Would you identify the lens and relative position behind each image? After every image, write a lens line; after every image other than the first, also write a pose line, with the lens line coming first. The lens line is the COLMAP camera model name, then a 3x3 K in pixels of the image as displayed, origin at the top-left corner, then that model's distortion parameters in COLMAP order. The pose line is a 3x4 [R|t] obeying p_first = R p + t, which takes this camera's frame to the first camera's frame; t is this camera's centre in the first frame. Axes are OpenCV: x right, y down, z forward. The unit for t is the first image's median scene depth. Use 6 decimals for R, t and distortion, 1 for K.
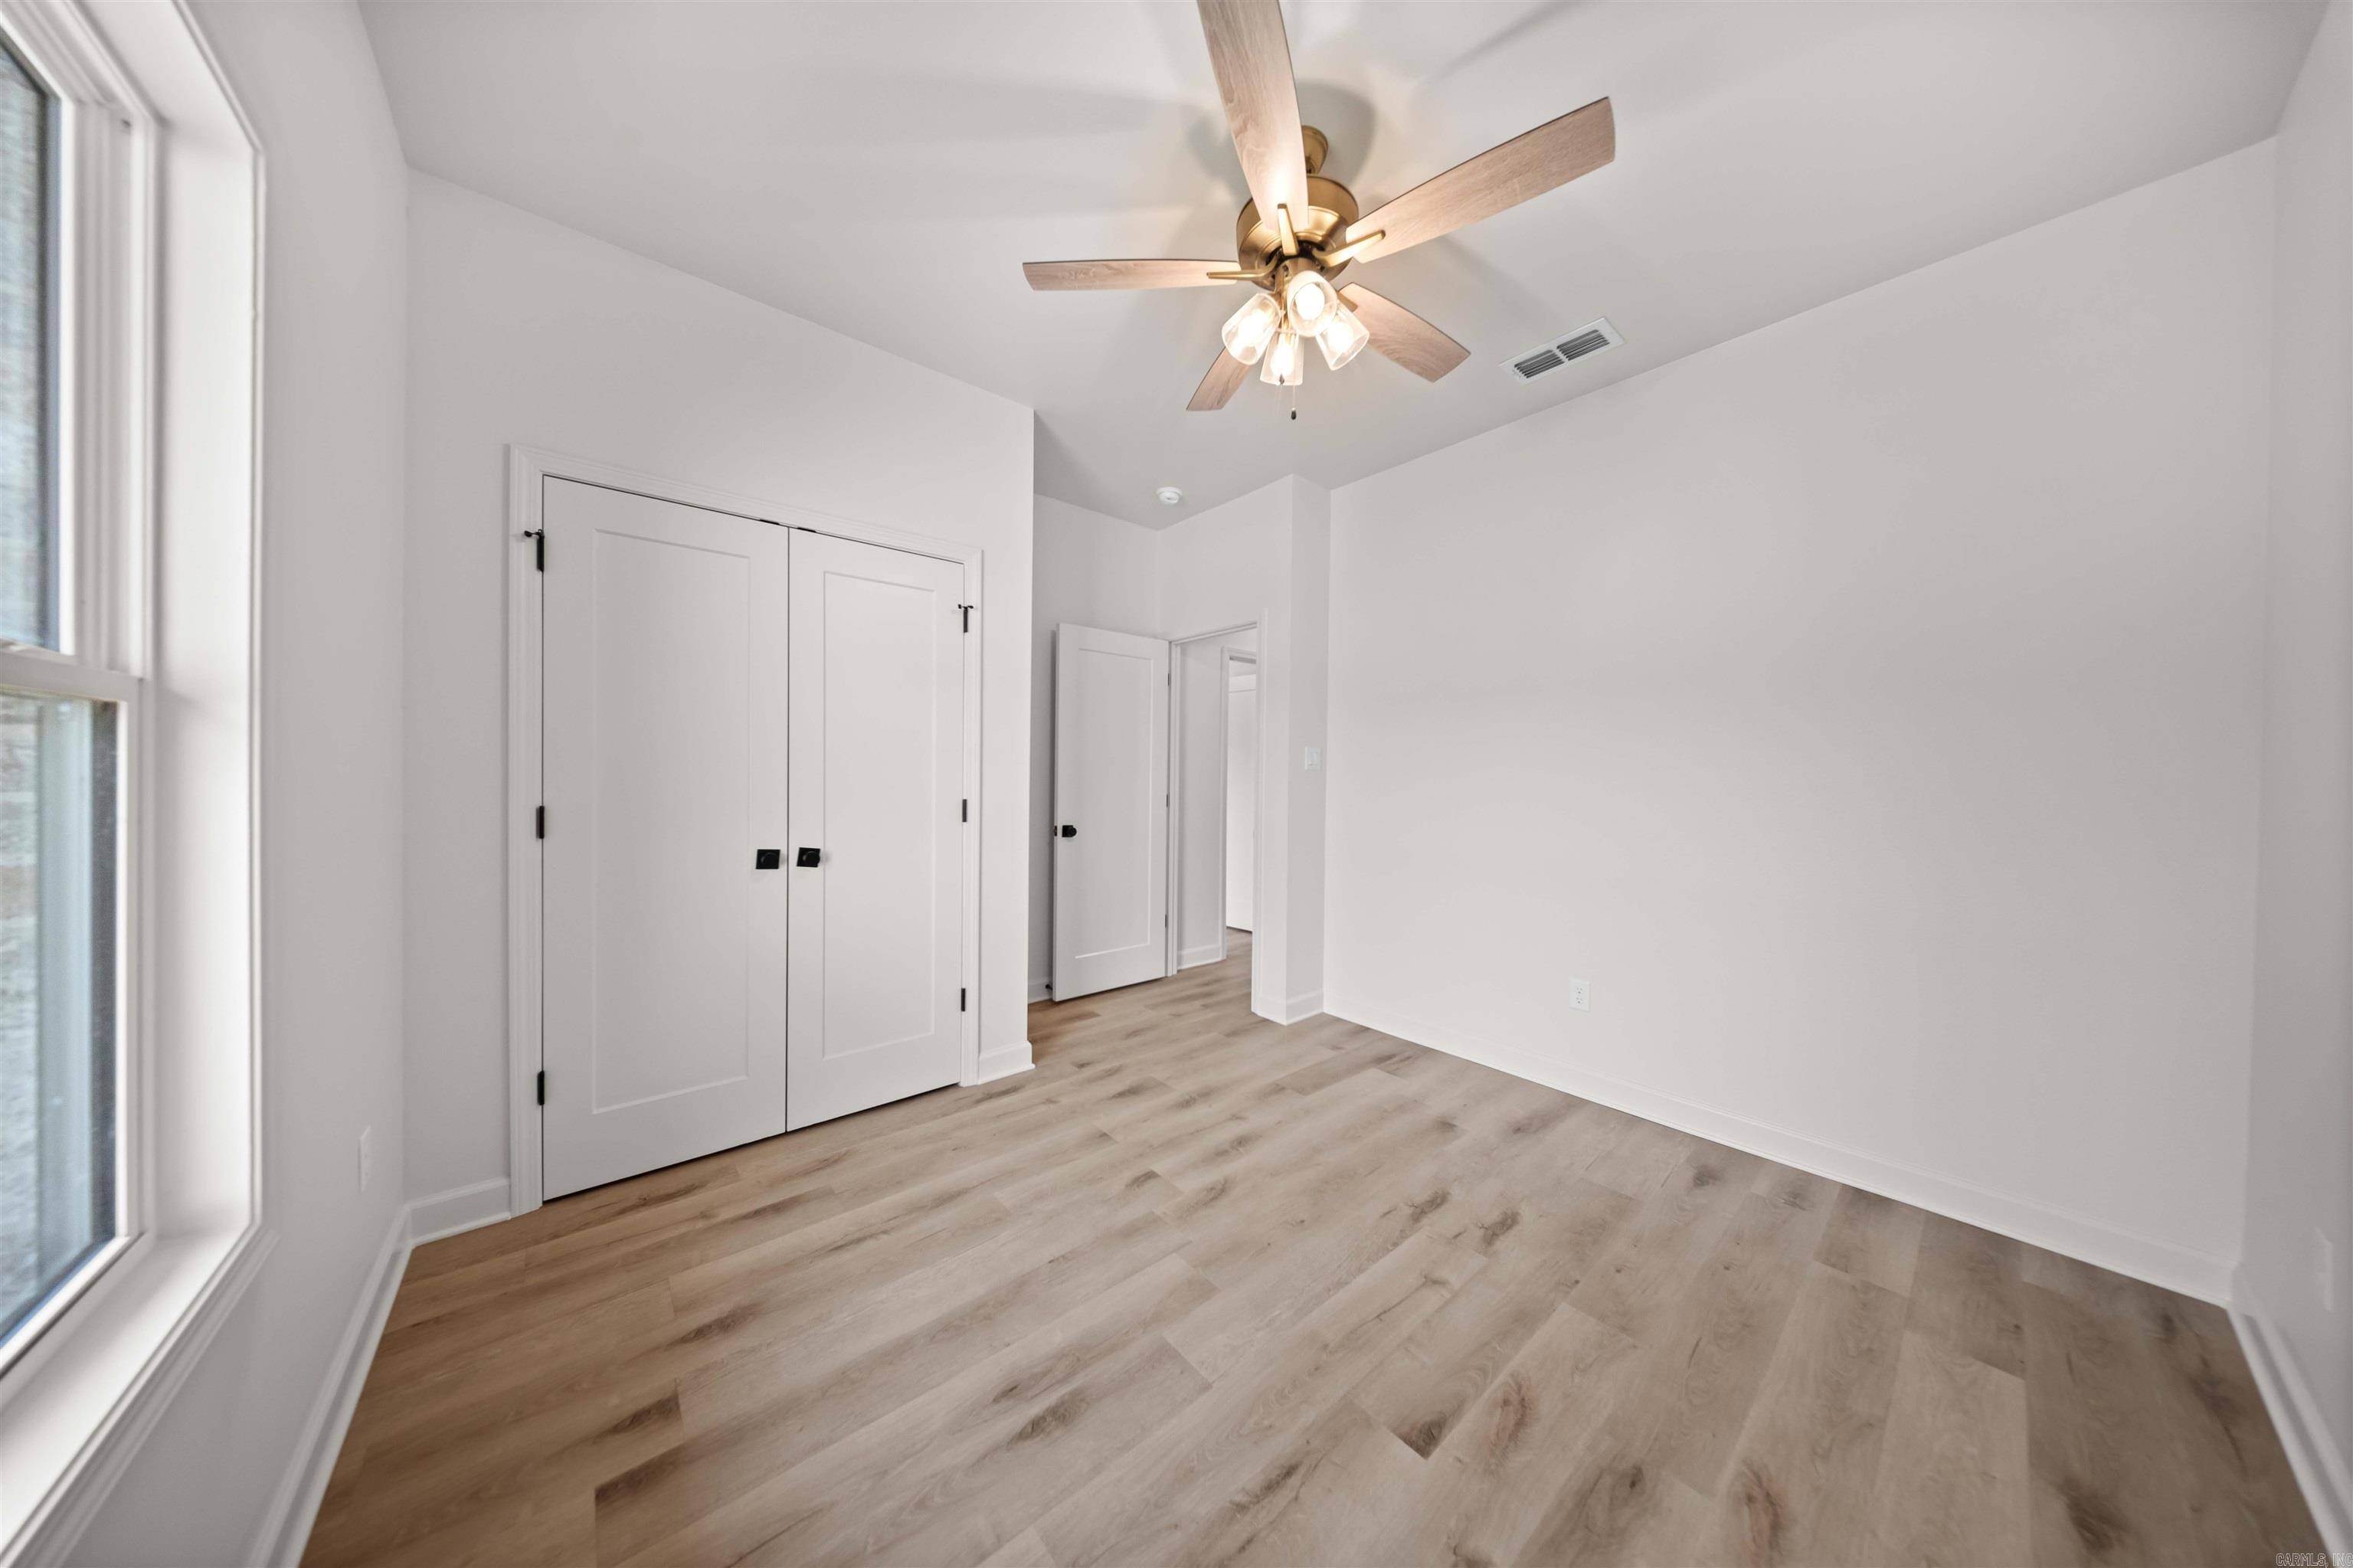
lens RADIAL K [[692.6, 0, 1168.6], [0, 692.6, 783.6], [0, 0, 1]] dist [0.000017, -0.000017]
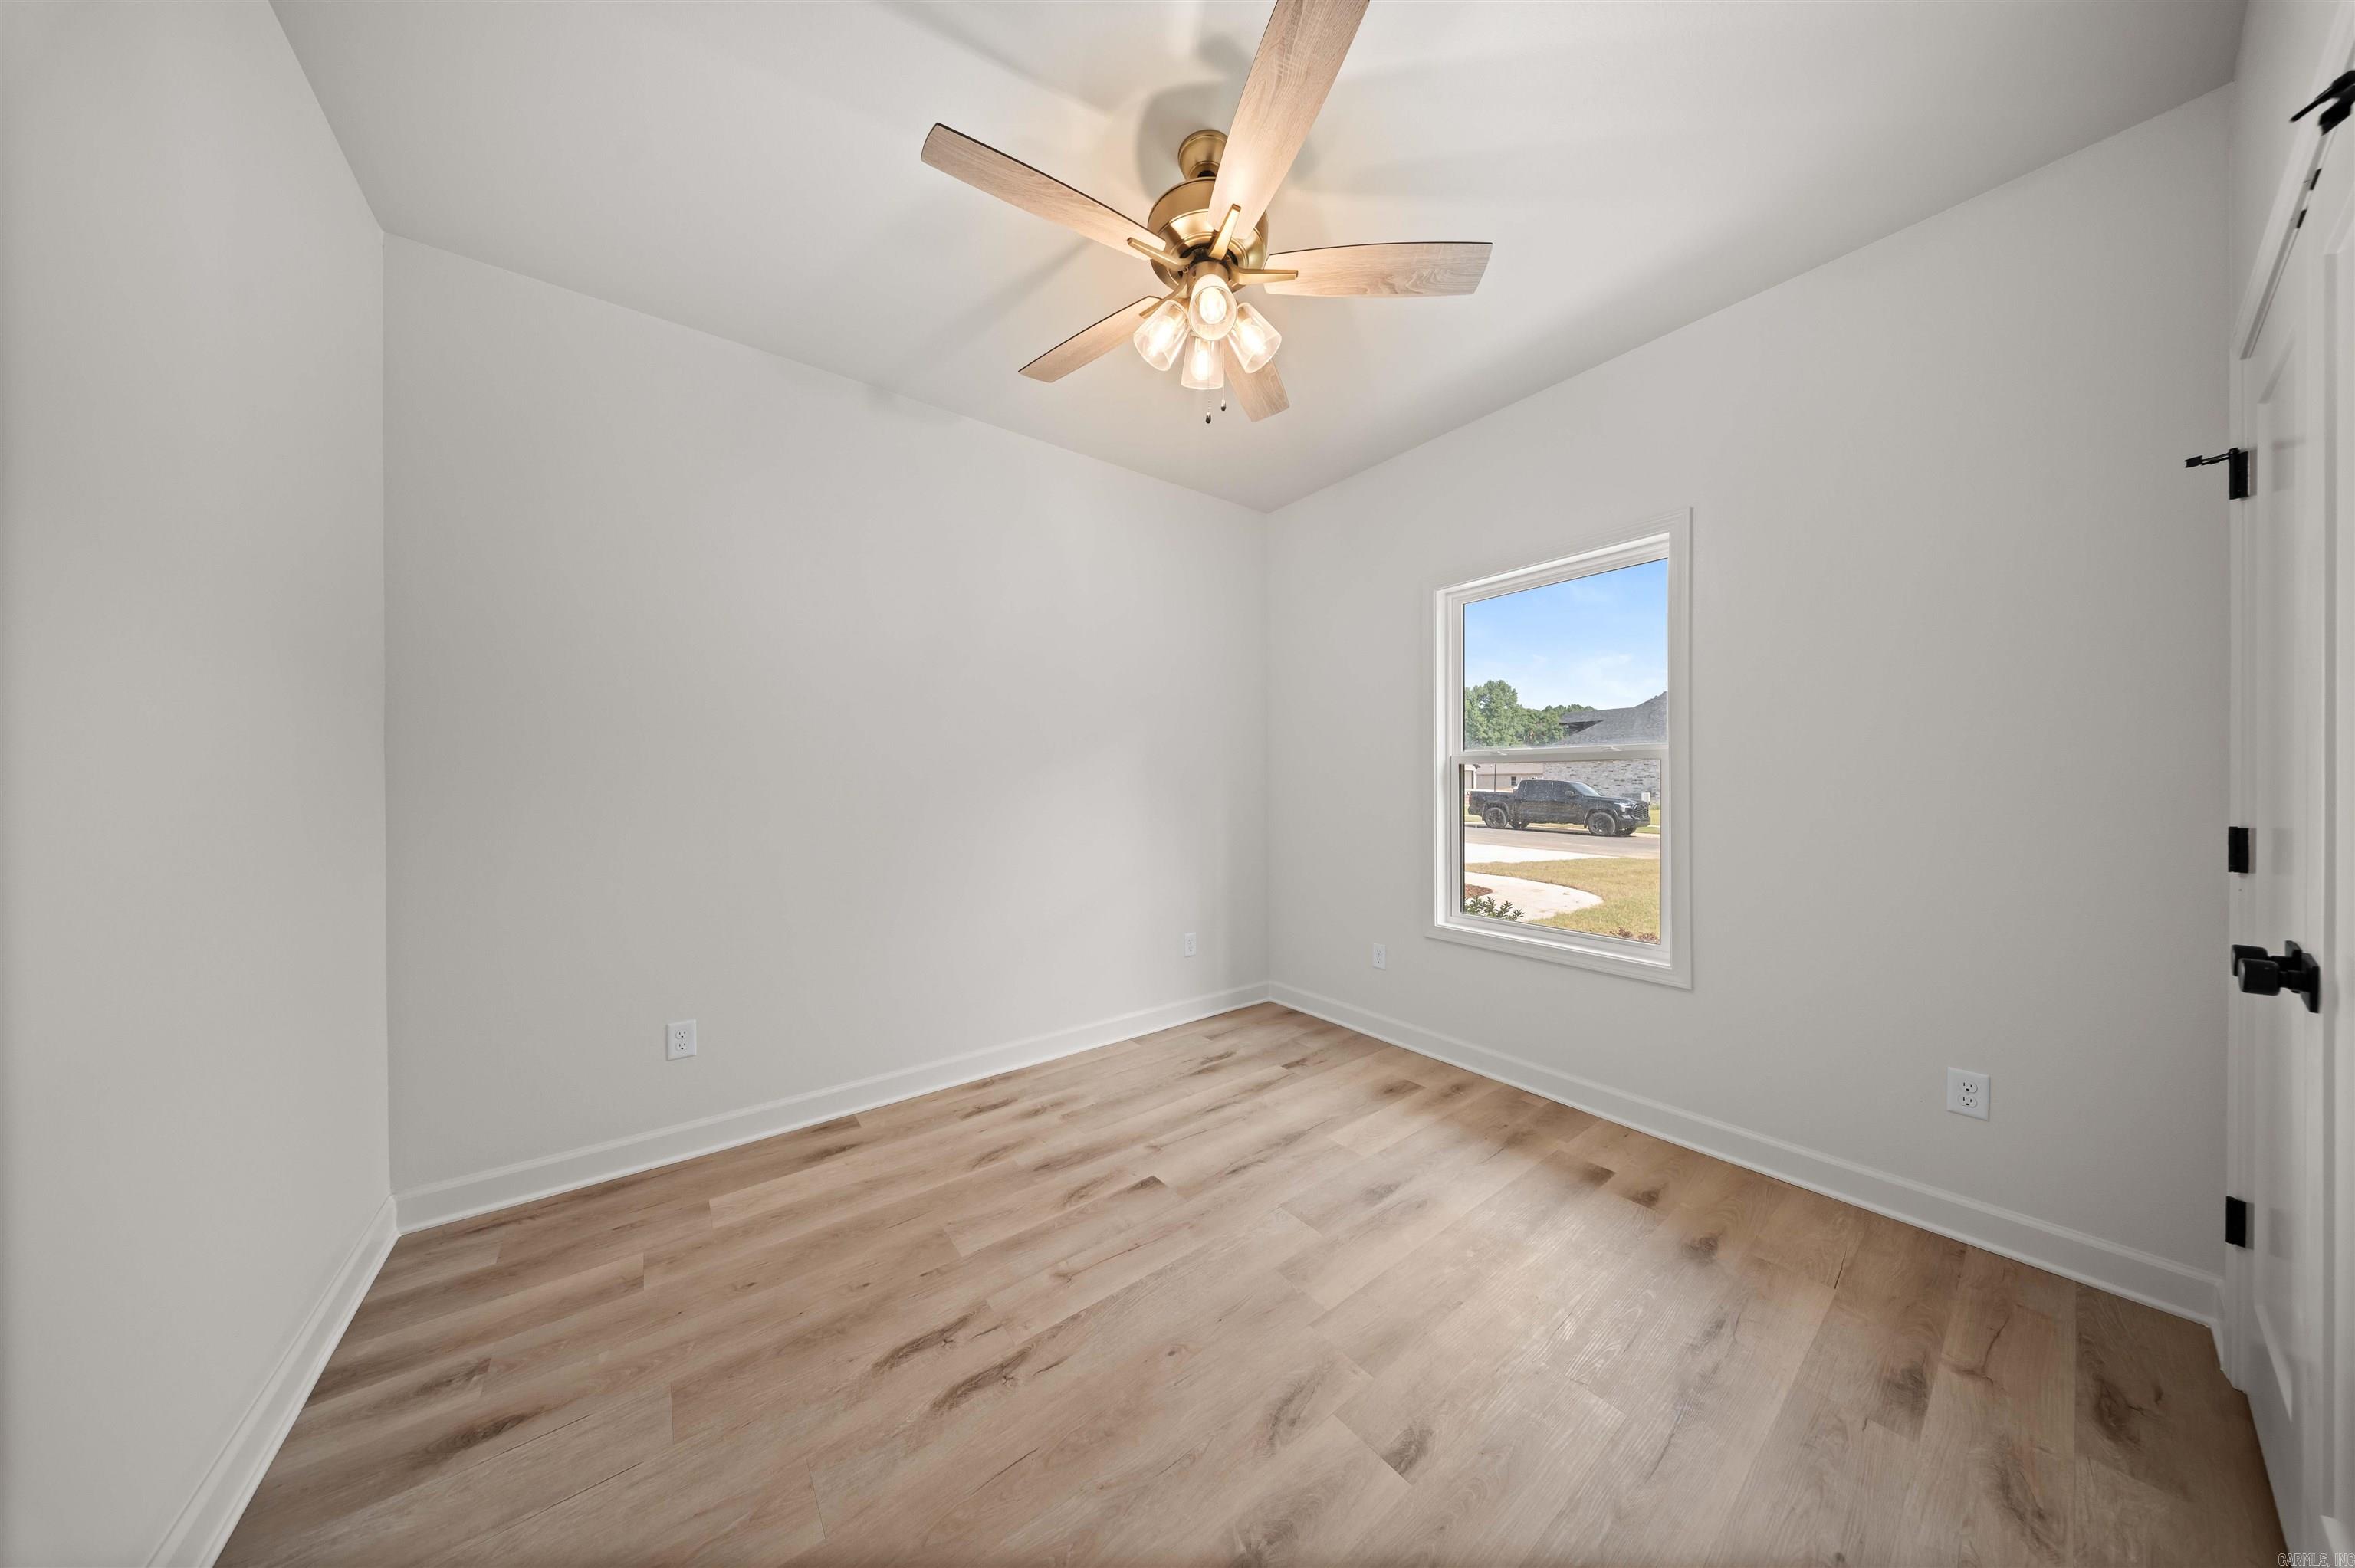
lens RADIAL K [[693.1, 0, 1169.5], [0, 693.1, 783.6], [0, 0, 1]] dist [0.000017, -0.000017]
pose [[-0.998437, -0.006267, 0.055528, 0.183350], [-0.005873, 0.999956, 0.007251, -0.013234], [-0.055571, 0.006913, -0.998431, 2.075626]]
